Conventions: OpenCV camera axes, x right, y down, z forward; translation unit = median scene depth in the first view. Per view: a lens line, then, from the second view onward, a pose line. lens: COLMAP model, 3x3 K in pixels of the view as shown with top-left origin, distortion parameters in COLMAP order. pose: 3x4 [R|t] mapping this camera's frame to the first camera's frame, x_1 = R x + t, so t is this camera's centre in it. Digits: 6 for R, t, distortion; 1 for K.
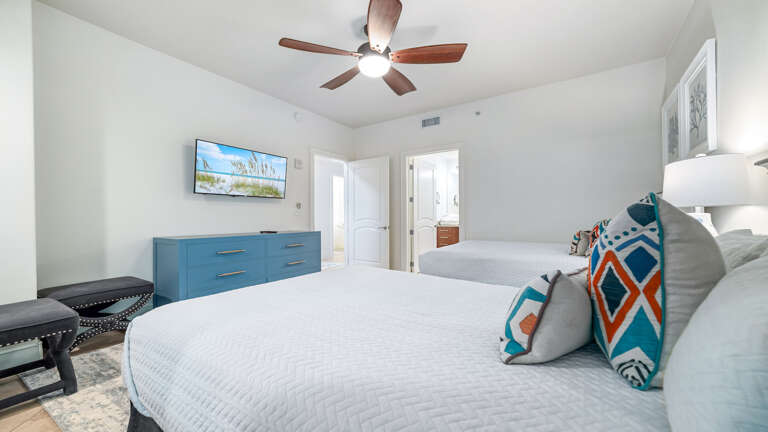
lens RADIAL K [[305.0, 0, 381.4], [0, 305.0, 197.8], [0, 0, 1]] dist [-0.000470, -0.000022]
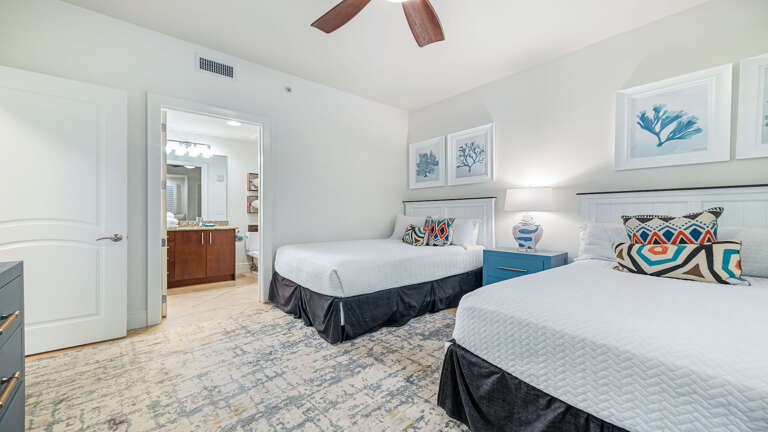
lens RADIAL K [[302.8, 0, 384.0], [0, 302.8, 216.0], [0, 0, 1]] dist [-0.000354, -0.000055]
pose [[0.226628, 0.000742, 0.973981, -0.466628], [-0.061568, 0.998011, 0.013566, 0.038429], [-0.972033, -0.063041, 0.226223, 0.619005]]
